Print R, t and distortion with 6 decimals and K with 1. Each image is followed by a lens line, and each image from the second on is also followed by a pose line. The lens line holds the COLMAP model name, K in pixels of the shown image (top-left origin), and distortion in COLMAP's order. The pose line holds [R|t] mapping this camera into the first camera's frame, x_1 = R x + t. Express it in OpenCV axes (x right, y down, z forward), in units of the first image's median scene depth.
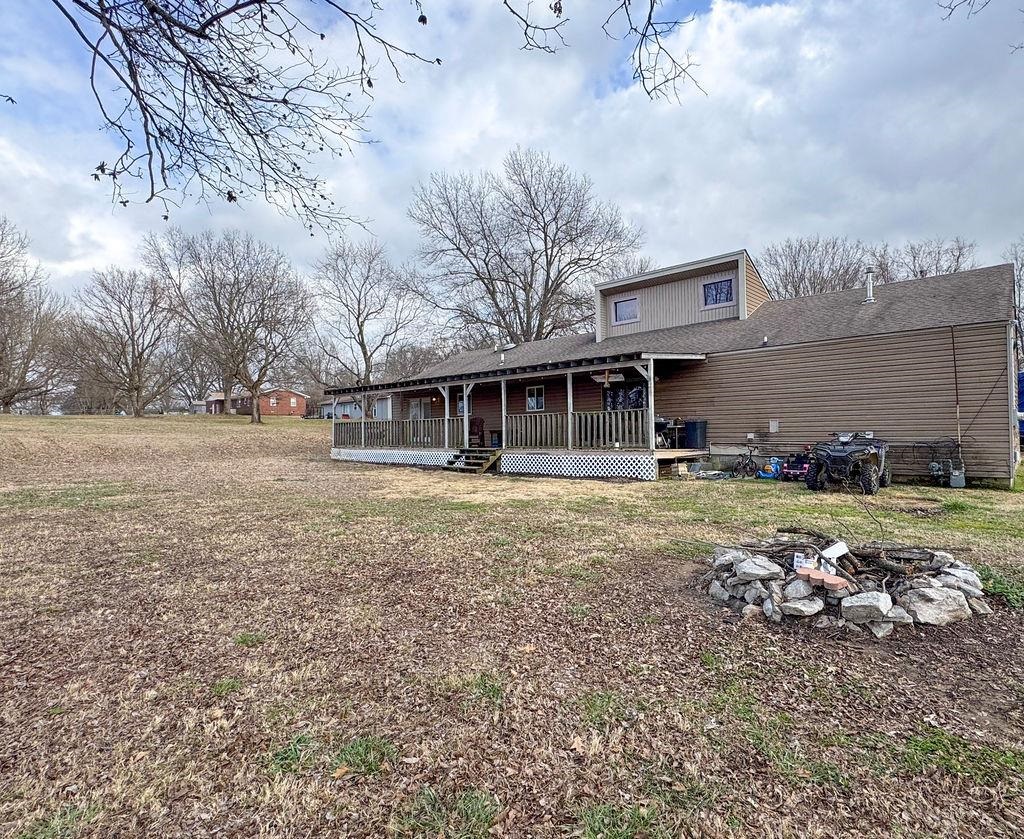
lens RADIAL K [[550.4, 0, 512.4], [0, 550.4, 421.6], [0, 0, 1]] dist [0.000508, -0.000007]
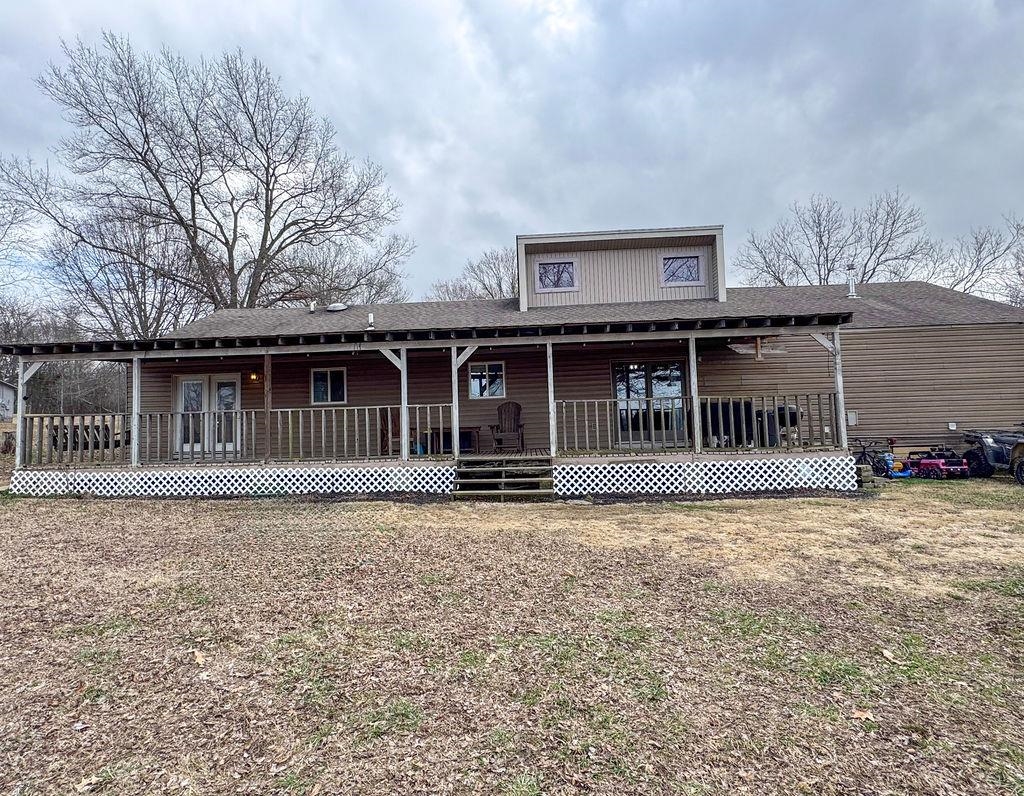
lens RADIAL K [[575.3, 0, 511.5], [0, 575.3, 396.2], [0, 0, 1]] dist [0.006397, 0.000702]
pose [[0.765681, 0.034274, 0.642307, -0.436922], [0.002697, 0.998400, -0.056490, 0.018947], [-0.643215, 0.044985, 0.764363, 0.511736]]
